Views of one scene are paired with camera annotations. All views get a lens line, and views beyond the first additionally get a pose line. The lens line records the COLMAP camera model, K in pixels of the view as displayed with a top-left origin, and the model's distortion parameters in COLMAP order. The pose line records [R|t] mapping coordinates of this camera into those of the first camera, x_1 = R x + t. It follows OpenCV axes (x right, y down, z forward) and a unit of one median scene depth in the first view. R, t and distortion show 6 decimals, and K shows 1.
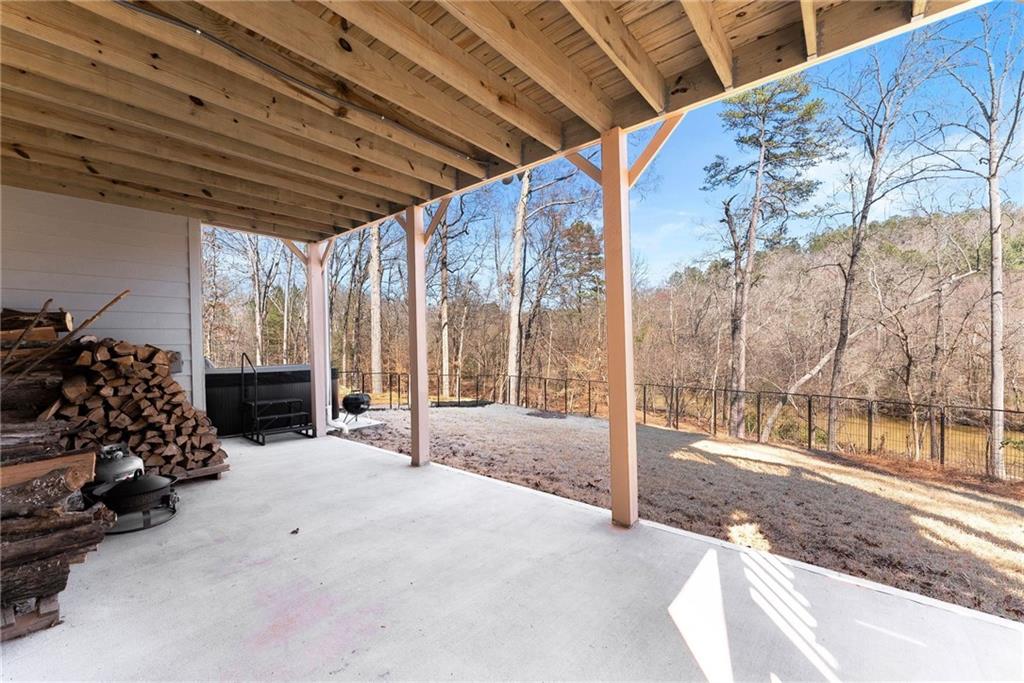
lens RADIAL K [[410.7, 0, 512.0], [0, 410.7, 341.5], [0, 0, 1]] dist [0.000437, -0.000041]
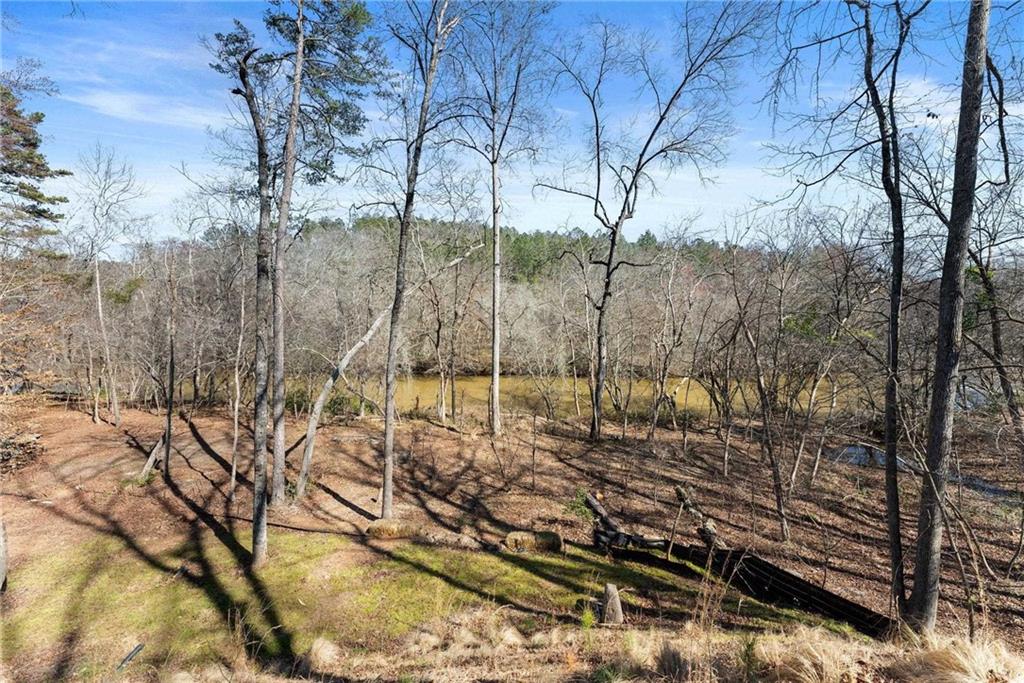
lens RADIAL K [[410.7, 0, 512.0], [0, 410.7, 341.5], [0, 0, 1]] dist [0.000437, -0.000041]
pose [[0.543303, -0.048135, 0.838156, 0.201880], [-0.002814, 0.998245, 0.059153, 0.032177], [-0.839532, -0.034497, 0.542214, 0.311631]]
